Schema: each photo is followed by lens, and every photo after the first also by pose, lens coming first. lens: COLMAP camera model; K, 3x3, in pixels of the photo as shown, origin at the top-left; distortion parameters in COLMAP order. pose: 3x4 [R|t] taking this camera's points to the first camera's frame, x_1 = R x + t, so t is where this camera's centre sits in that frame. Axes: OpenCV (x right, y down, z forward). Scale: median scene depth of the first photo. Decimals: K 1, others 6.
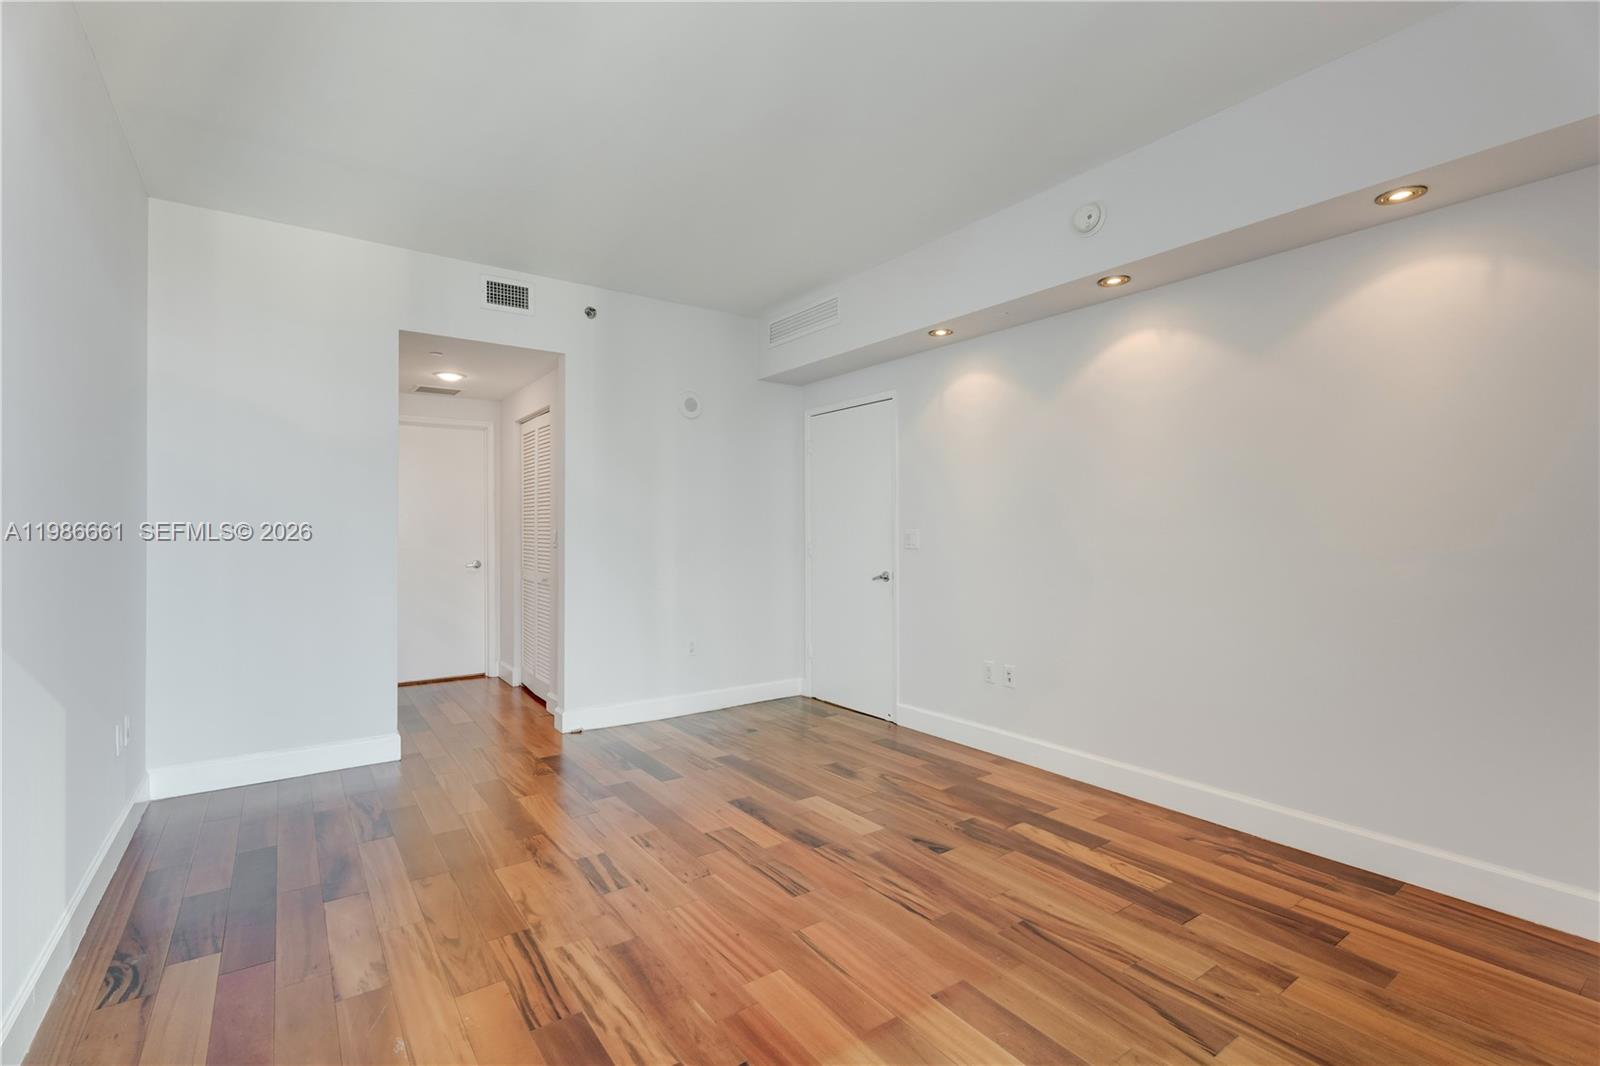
lens RADIAL K [[731.1, 0, 792.1], [0, 731.1, 527.7], [0, 0, 1]] dist [0.004275, 0.000092]
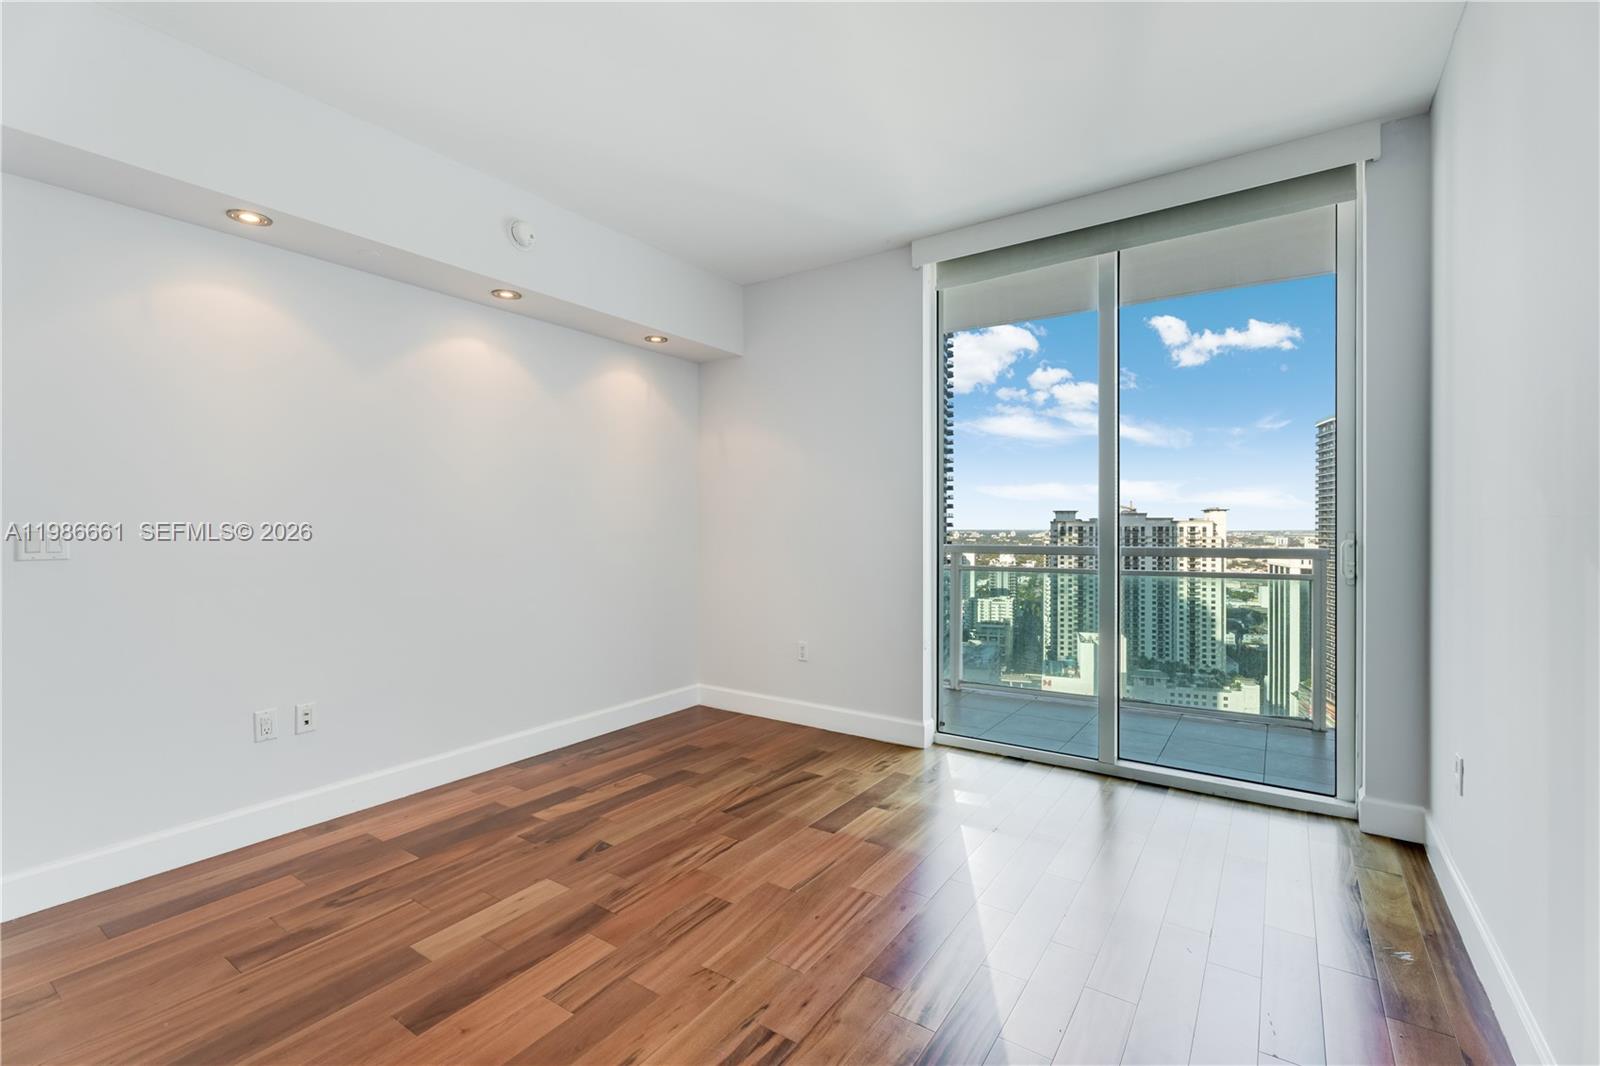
lens RADIAL K [[701.2, 0, 799.7], [0, 701.2, 538.4], [0, 0, 1]] dist [-0.001442, 0.000913]
pose [[-0.356909, -0.013448, 0.934042, -0.792577], [-0.002548, 0.999907, 0.013423, 0.010022], [-0.934136, 0.002410, -0.356910, 1.114875]]
